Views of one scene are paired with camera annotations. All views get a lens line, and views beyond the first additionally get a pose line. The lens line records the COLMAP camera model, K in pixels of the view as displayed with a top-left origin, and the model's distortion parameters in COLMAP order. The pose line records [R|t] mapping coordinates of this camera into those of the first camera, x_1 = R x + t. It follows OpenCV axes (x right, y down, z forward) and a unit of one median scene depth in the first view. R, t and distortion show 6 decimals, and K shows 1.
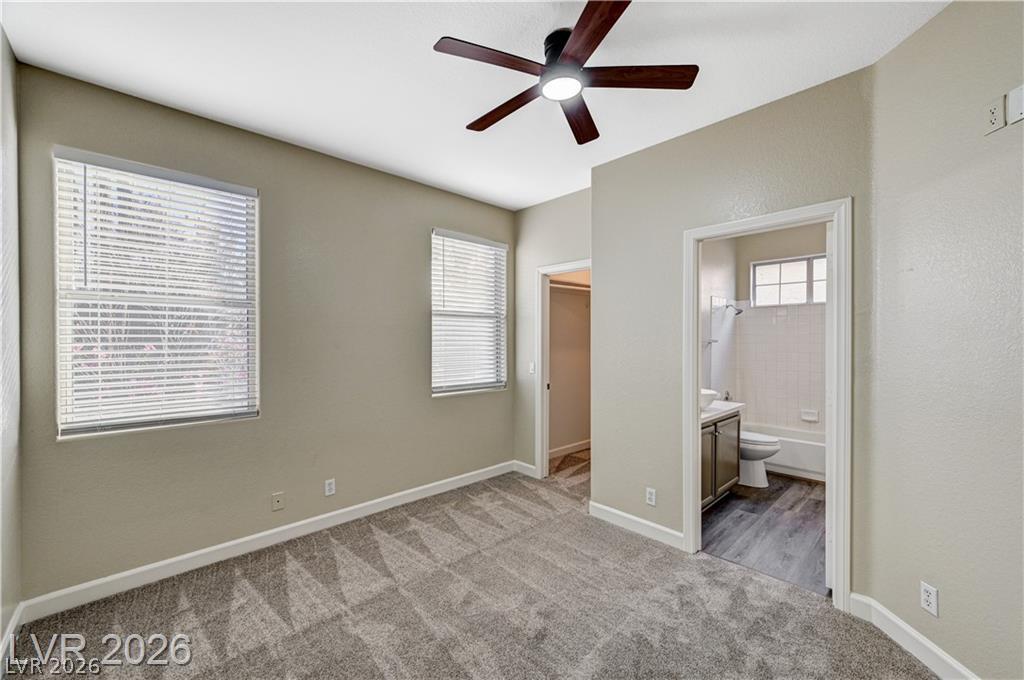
lens RADIAL K [[403.1, 0, 512.0], [0, 403.1, 340.0], [0, 0, 1]] dist [0.006042, -0.000158]
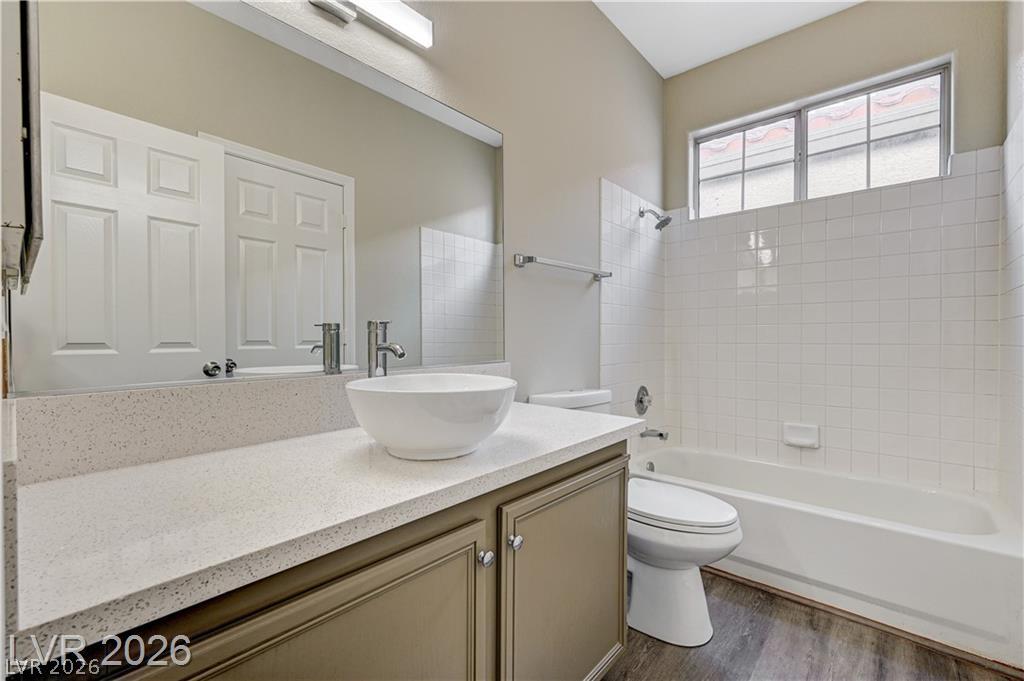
lens RADIAL K [[441.1, 0, 512.0], [0, 441.1, 340.5], [0, 0, 1]] dist [0.001668, 0.000350]
pose [[0.995152, -0.003728, 0.098278, 0.328984], [0.003011, 0.999968, 0.007440, 0.067583], [-0.098303, -0.007108, 0.995131, 0.491003]]
